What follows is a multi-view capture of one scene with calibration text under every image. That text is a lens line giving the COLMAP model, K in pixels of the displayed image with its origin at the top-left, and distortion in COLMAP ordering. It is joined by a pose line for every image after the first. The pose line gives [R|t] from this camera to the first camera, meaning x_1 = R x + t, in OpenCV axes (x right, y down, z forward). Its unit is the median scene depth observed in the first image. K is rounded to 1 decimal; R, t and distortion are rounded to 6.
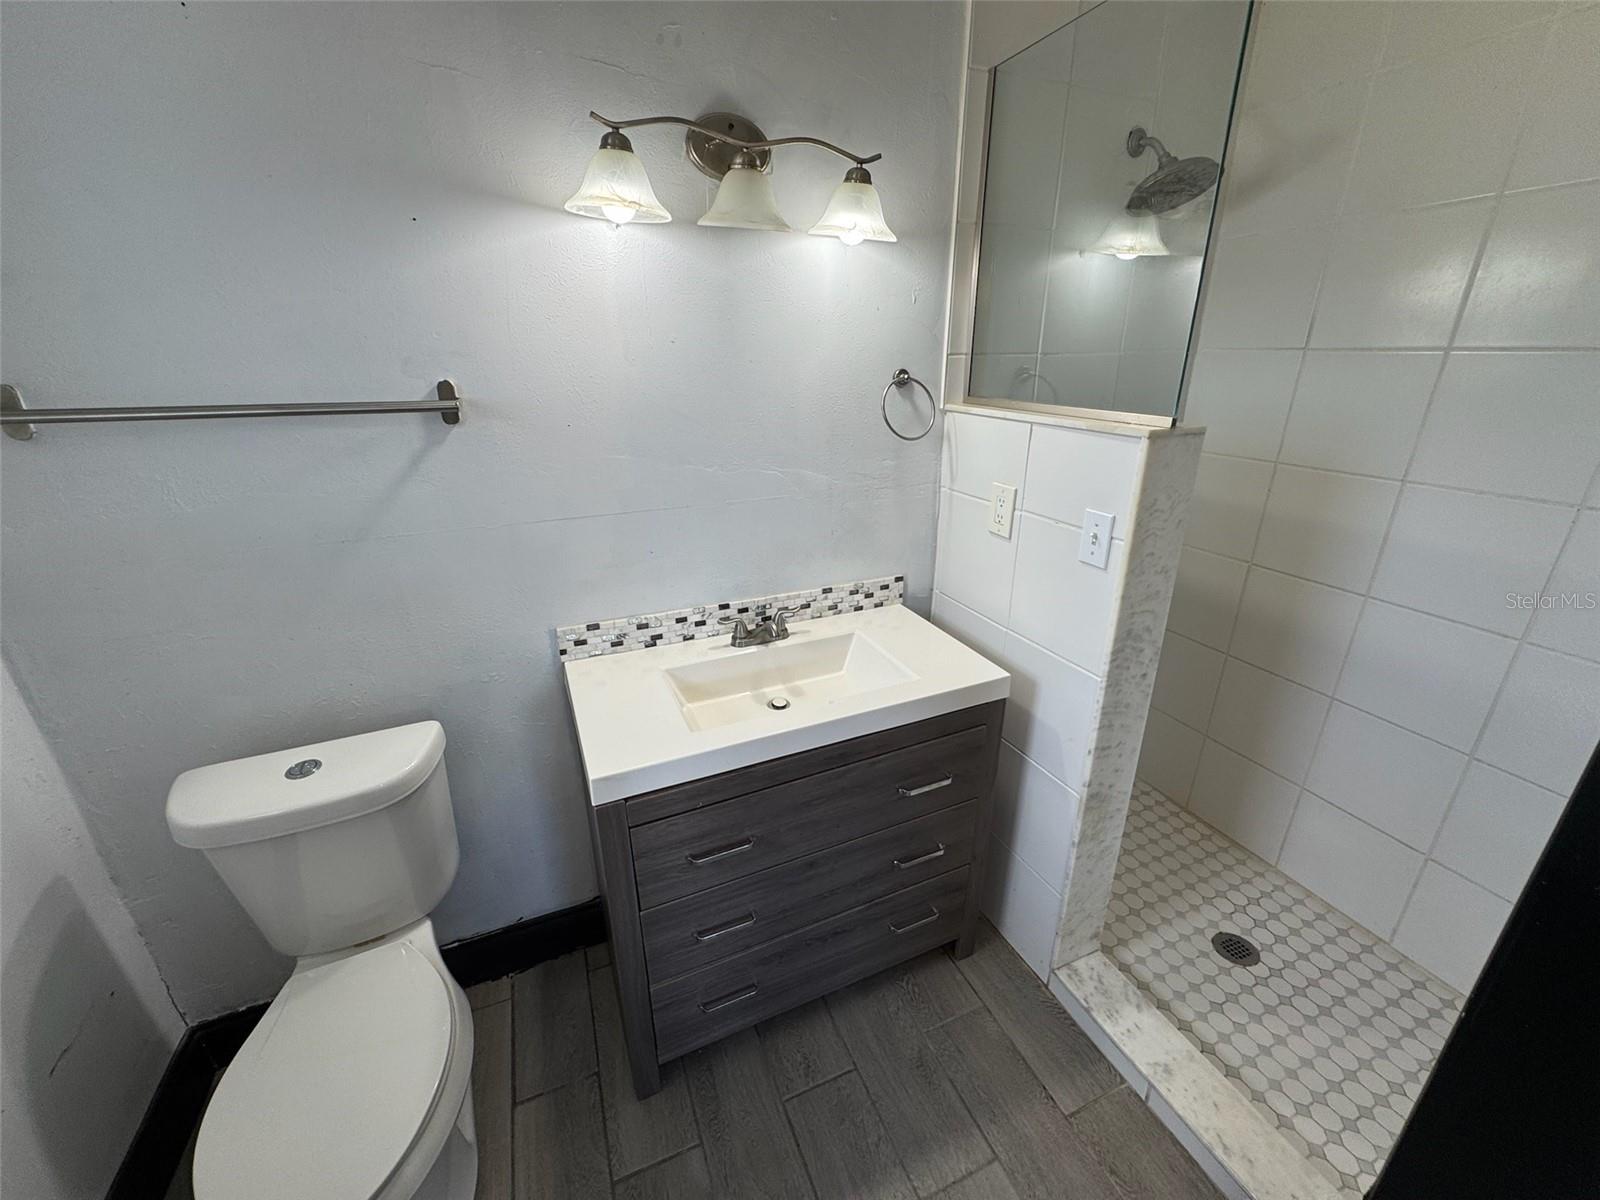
lens RADIAL K [[642.2, 0, 800.0], [0, 642.2, 600.0], [0, 0, 1]] dist [-0.002099, -0.000537]
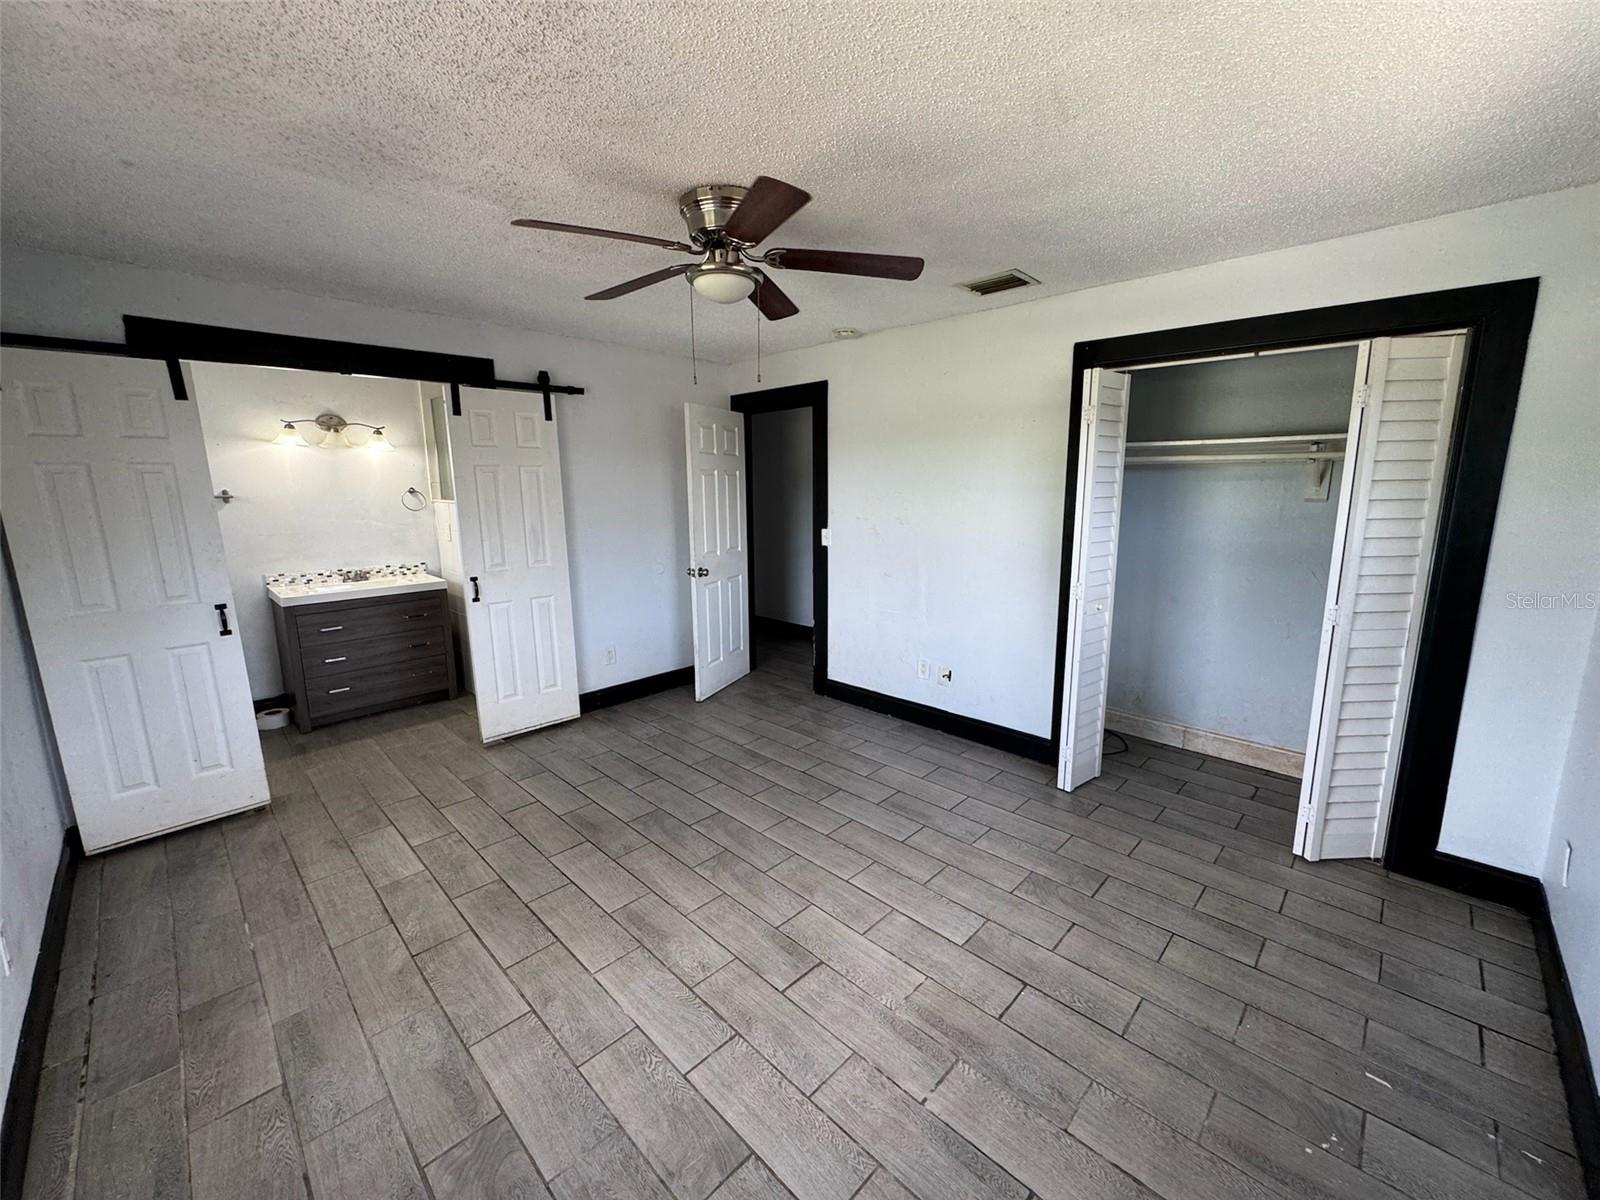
lens RADIAL K [[642.2, 0, 800.0], [0, 642.2, 600.0], [0, 0, 1]] dist [-0.002099, -0.000537]
pose [[0.922783, -0.067014, 0.379449, 0.673990], [0.137475, 0.977210, -0.161744, 0.884433], [-0.359962, 0.201419, 0.910965, -2.263901]]
